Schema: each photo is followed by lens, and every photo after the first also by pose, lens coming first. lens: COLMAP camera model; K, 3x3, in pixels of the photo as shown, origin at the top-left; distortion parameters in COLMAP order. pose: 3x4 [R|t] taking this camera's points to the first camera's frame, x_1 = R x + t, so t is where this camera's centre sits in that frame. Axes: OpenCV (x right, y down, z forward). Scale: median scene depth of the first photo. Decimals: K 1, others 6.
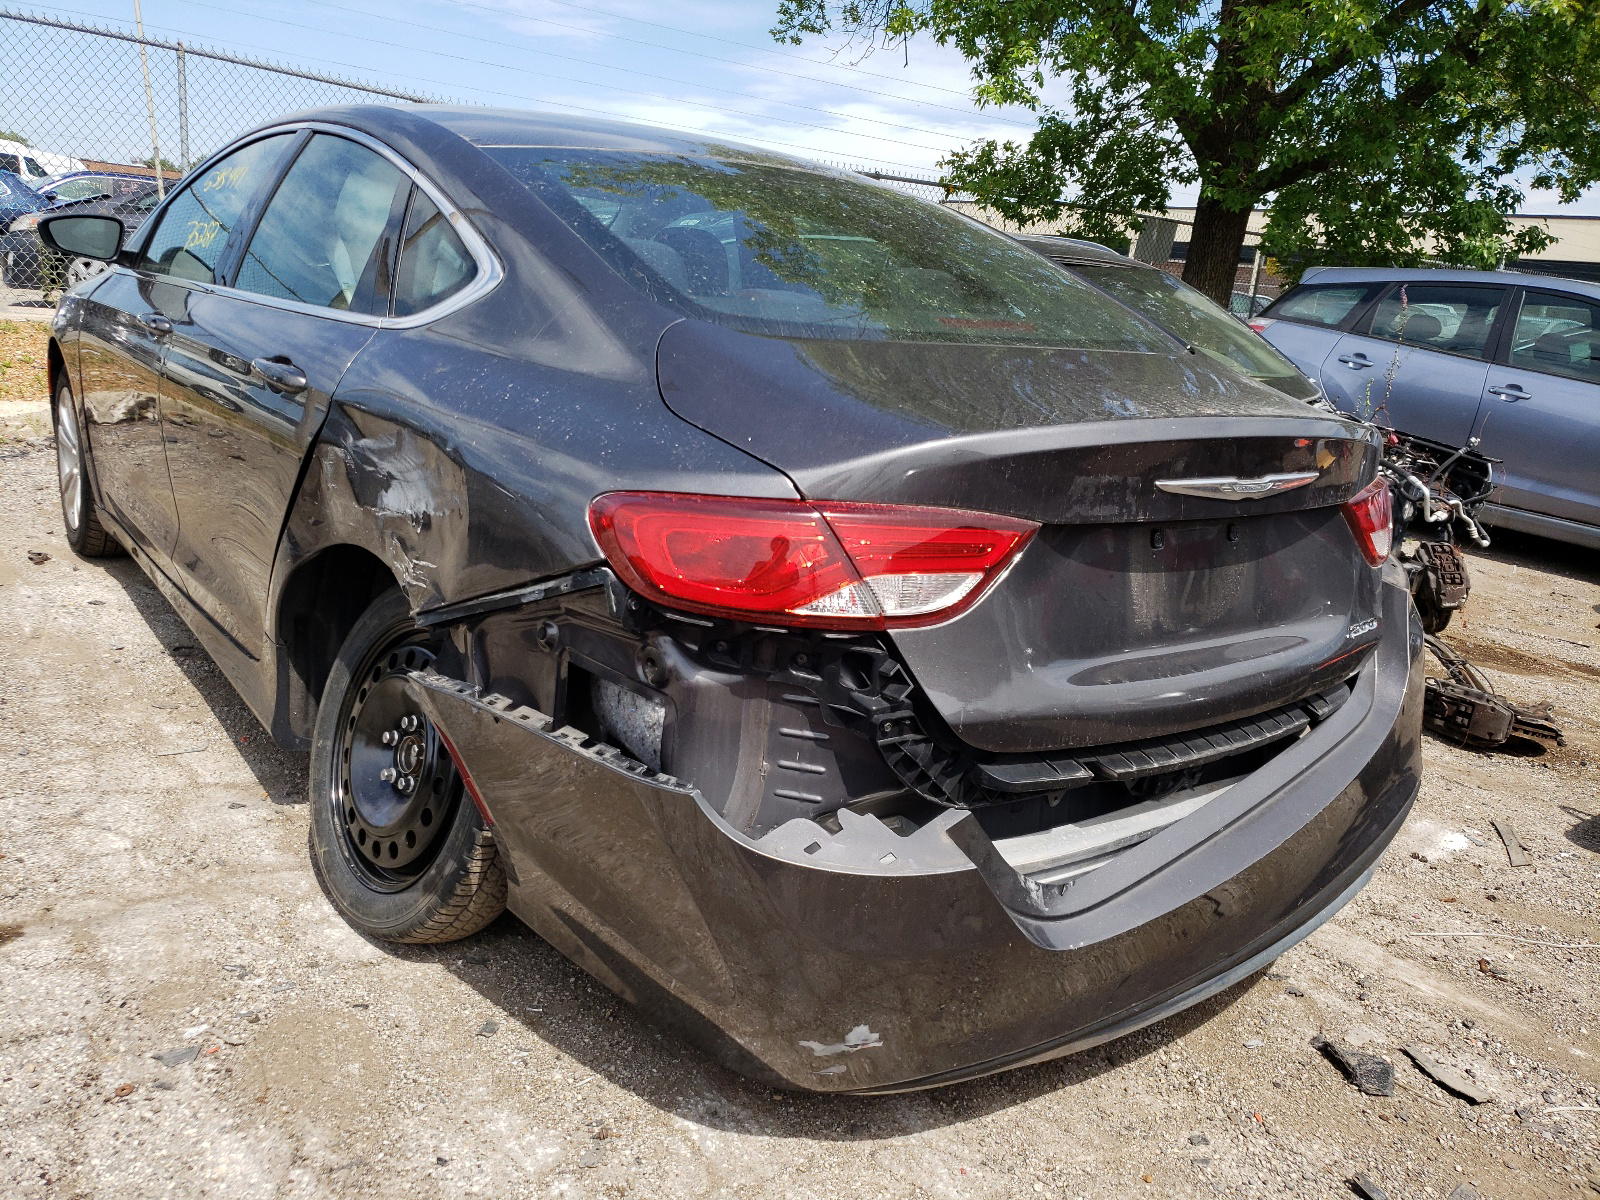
lens RADIAL K [[1314.9, 0, 800.0], [0, 1314.9, 600.0], [0, 0, 1]] dist [0.008299, 0.002177]
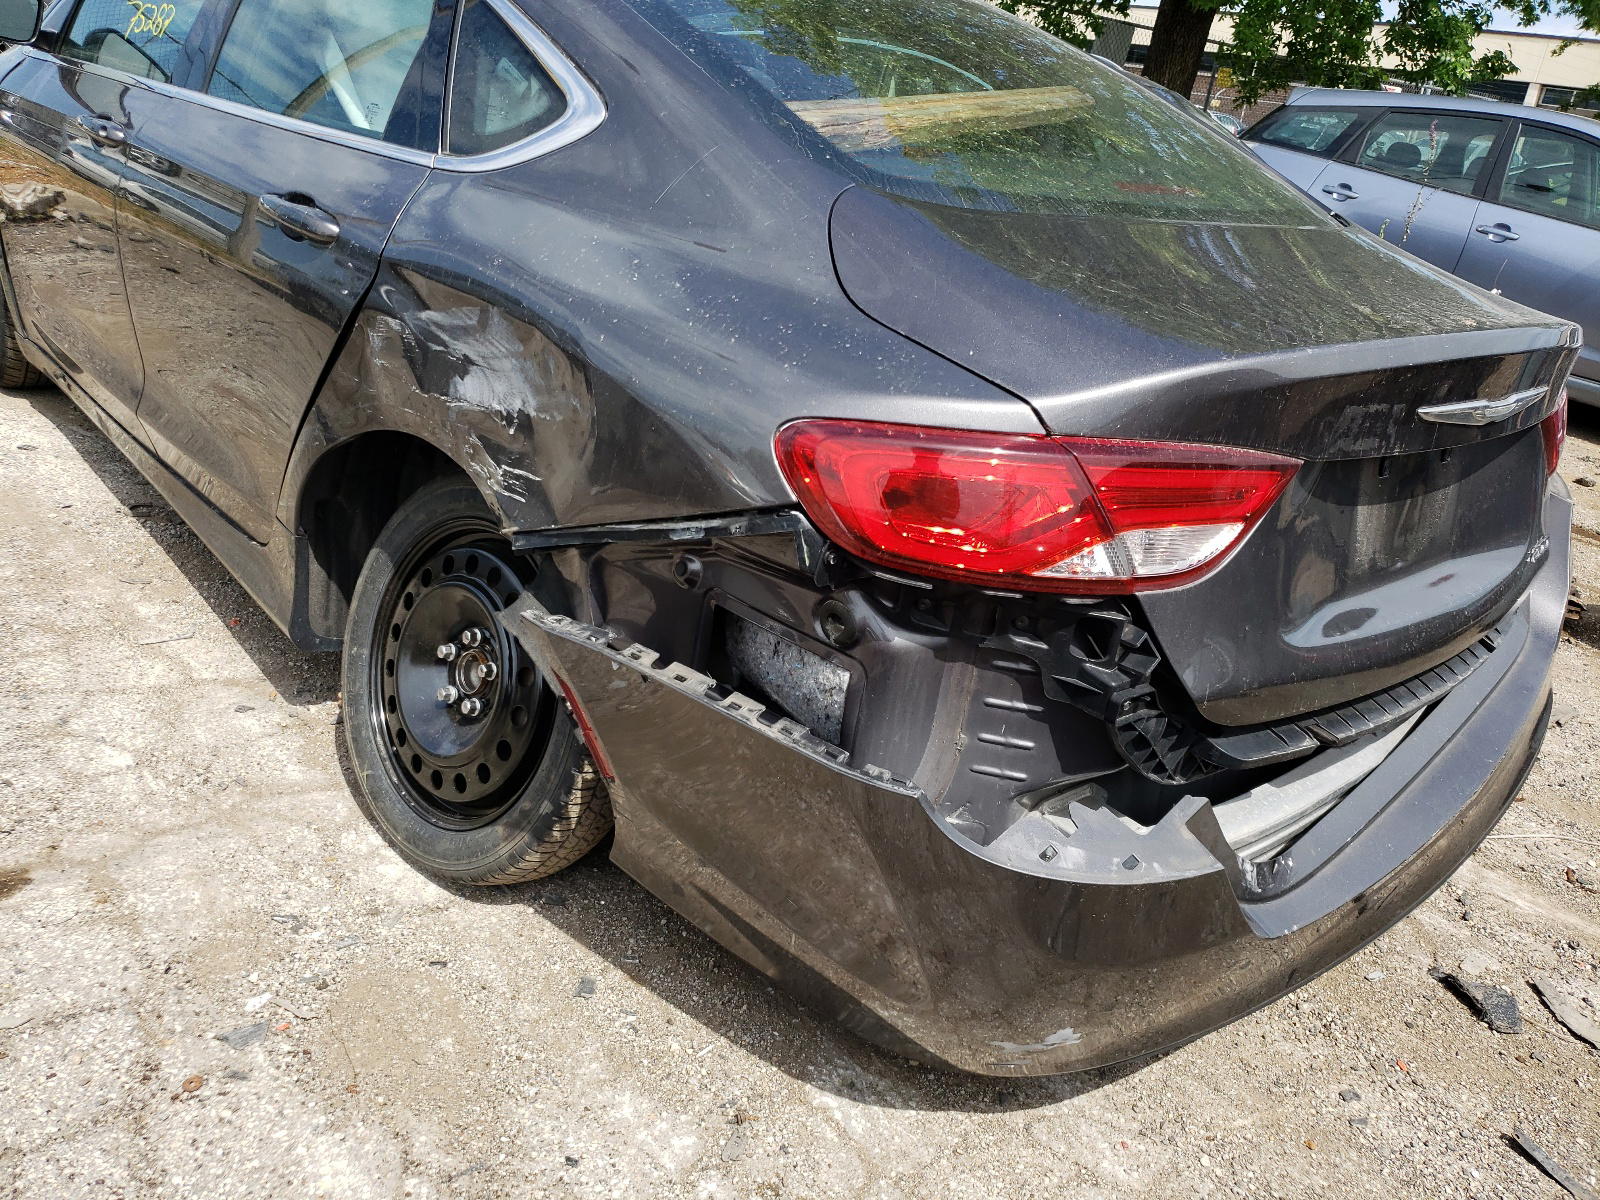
lens RADIAL K [[1316.4, 0, 800.0], [0, 1316.4, 600.0], [0, 0, 1]] dist [0.004109, -0.000616]
pose [[0.996793, 0.010366, 0.079349, -0.175318], [-0.022073, 0.988722, 0.148124, -0.076218], [-0.076919, -0.149400, 0.985780, 0.152625]]
